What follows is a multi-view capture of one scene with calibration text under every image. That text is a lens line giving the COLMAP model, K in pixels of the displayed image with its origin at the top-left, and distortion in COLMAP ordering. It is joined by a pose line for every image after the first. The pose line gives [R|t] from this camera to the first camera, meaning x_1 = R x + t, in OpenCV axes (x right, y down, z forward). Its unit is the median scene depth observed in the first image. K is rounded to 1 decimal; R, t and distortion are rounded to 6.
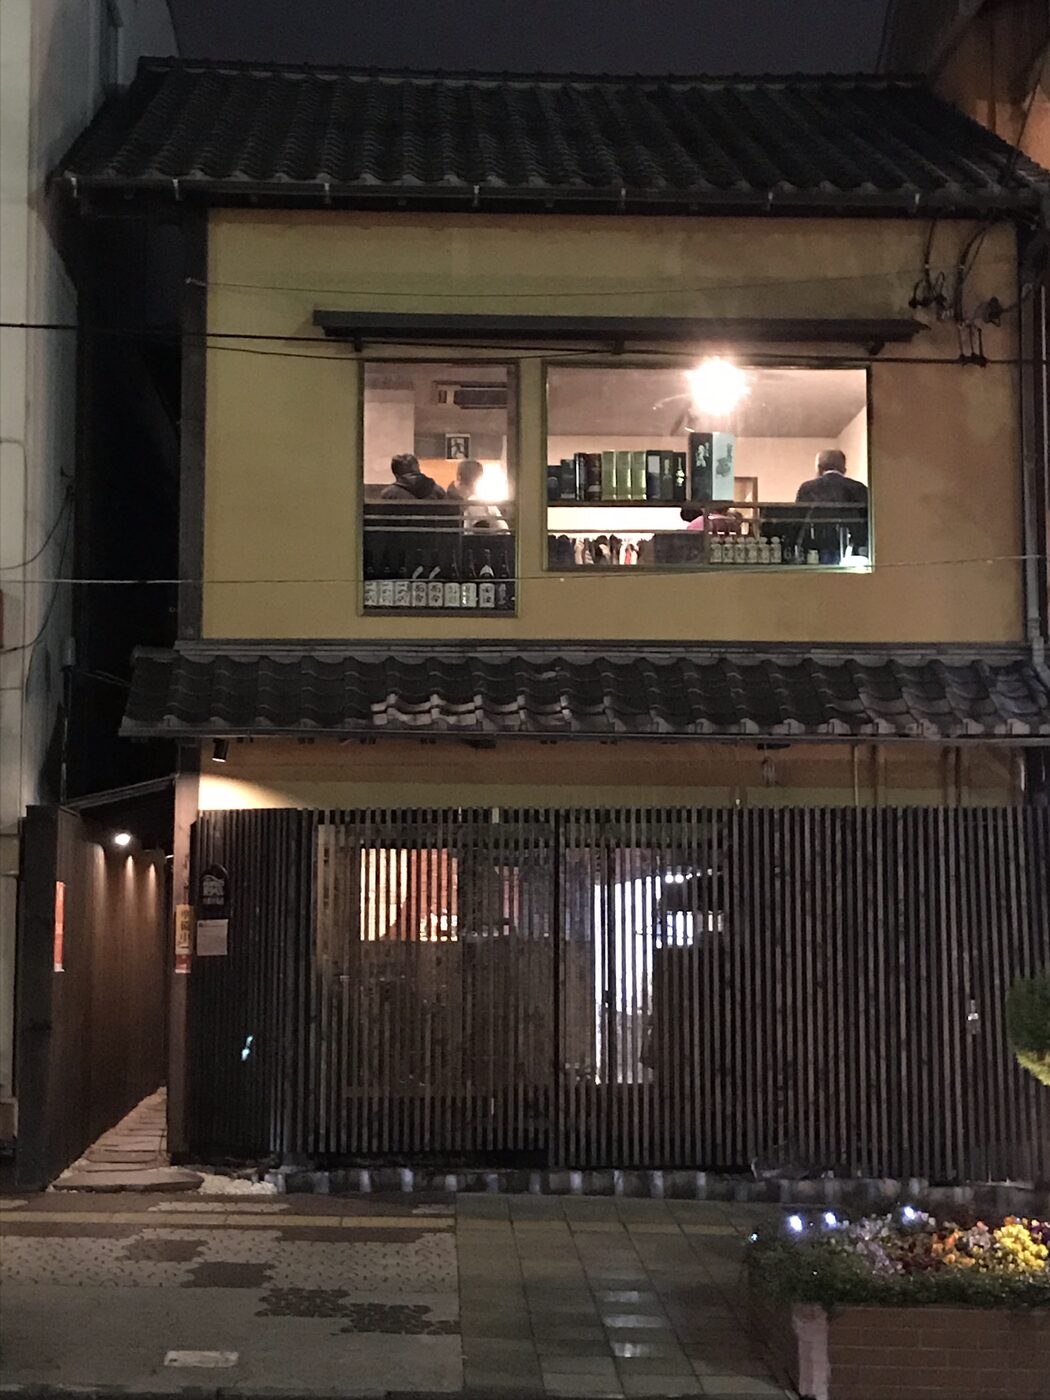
lens RADIAL K [[2521.6, 0, 525.0], [0, 2521.6, 700.0], [0, 0, 1]] dist [0.289095, 0.007679]
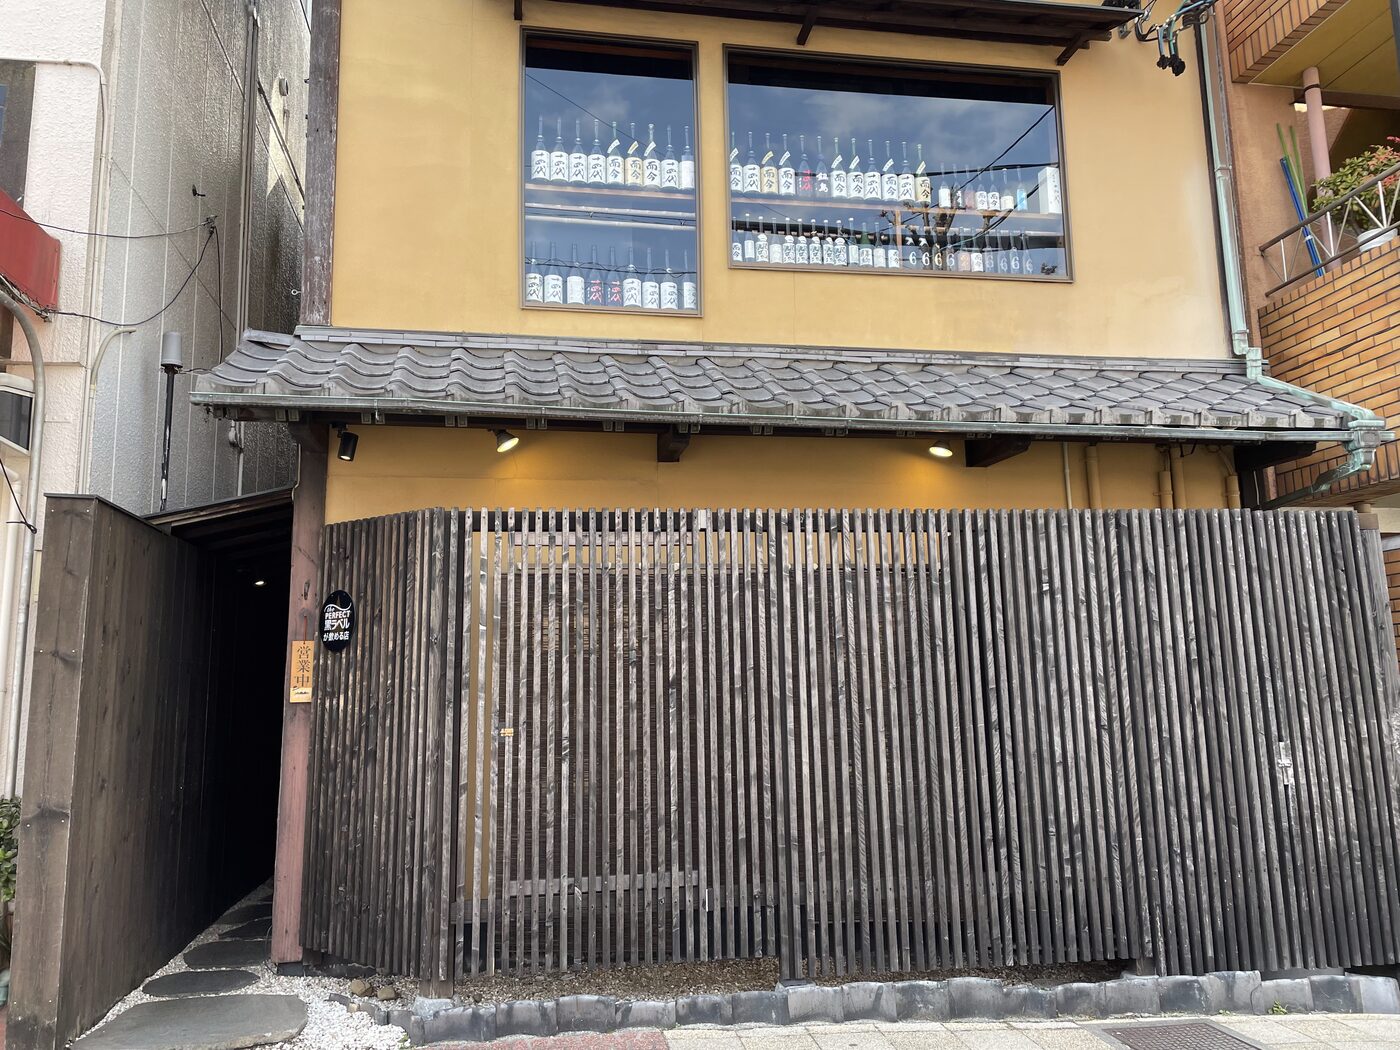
lens RADIAL K [[1078.9, 0, 700.0], [0, 1078.9, 525.0], [0, 0, 1]] dist [0.083748, -0.051675]
pose [[0.992084, 0.001230, 0.125572, -0.054571], [0.006213, 0.998247, -0.058866, 0.067252], [-0.125425, 0.059180, 0.990337, 0.666654]]
